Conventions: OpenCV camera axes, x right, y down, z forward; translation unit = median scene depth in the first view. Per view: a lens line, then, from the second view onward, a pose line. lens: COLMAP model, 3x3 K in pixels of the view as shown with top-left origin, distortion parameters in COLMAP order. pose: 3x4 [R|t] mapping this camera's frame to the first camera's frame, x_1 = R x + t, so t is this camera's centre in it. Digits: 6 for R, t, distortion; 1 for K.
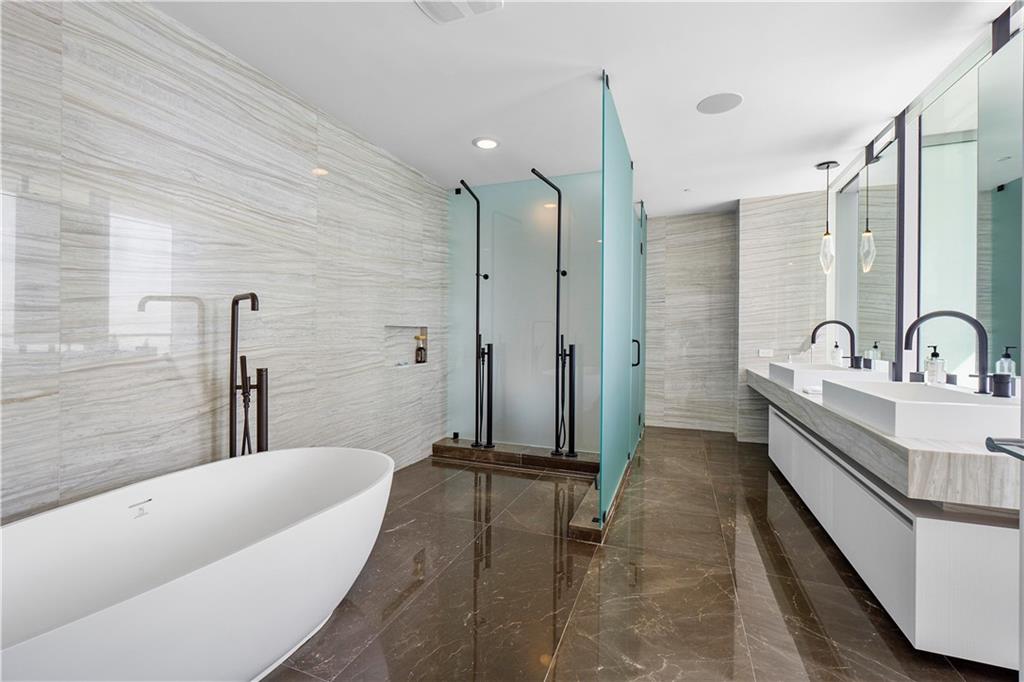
lens RADIAL K [[441.4, 0, 505.9], [0, 441.4, 336.1], [0, 0, 1]] dist [-0.002896, 0.000180]
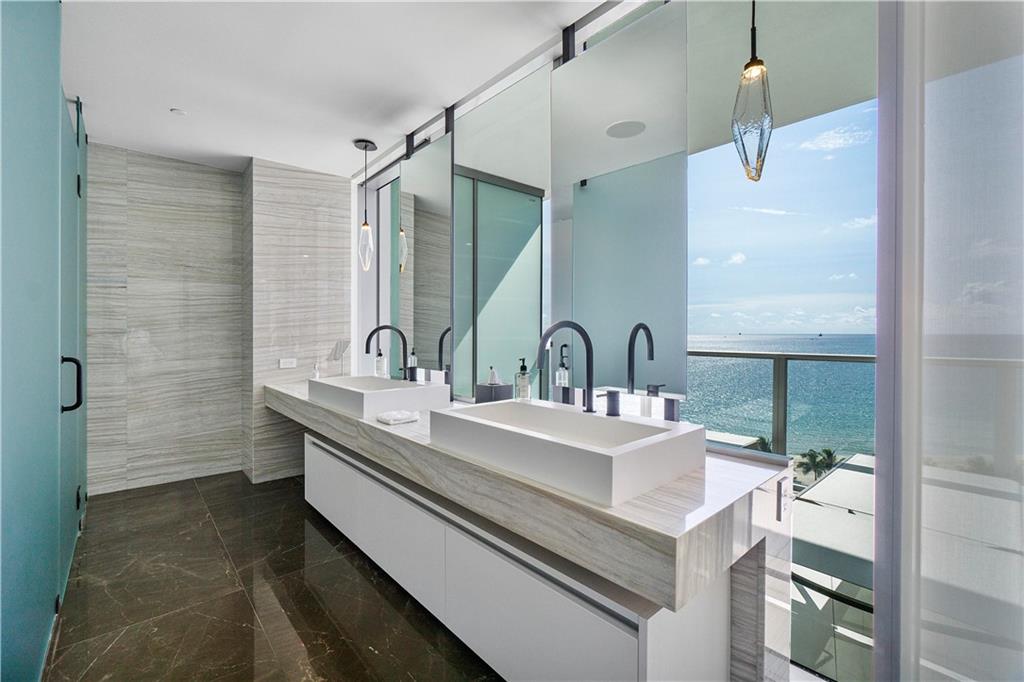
lens RADIAL K [[441.4, 0, 505.9], [0, 441.4, 336.1], [0, 0, 1]] dist [-0.002896, 0.000180]
pose [[0.466032, -0.010738, 0.884703, 0.070370], [0.005754, 0.999942, 0.009106, -0.014593], [-0.884749, 0.000847, 0.466066, 0.280827]]
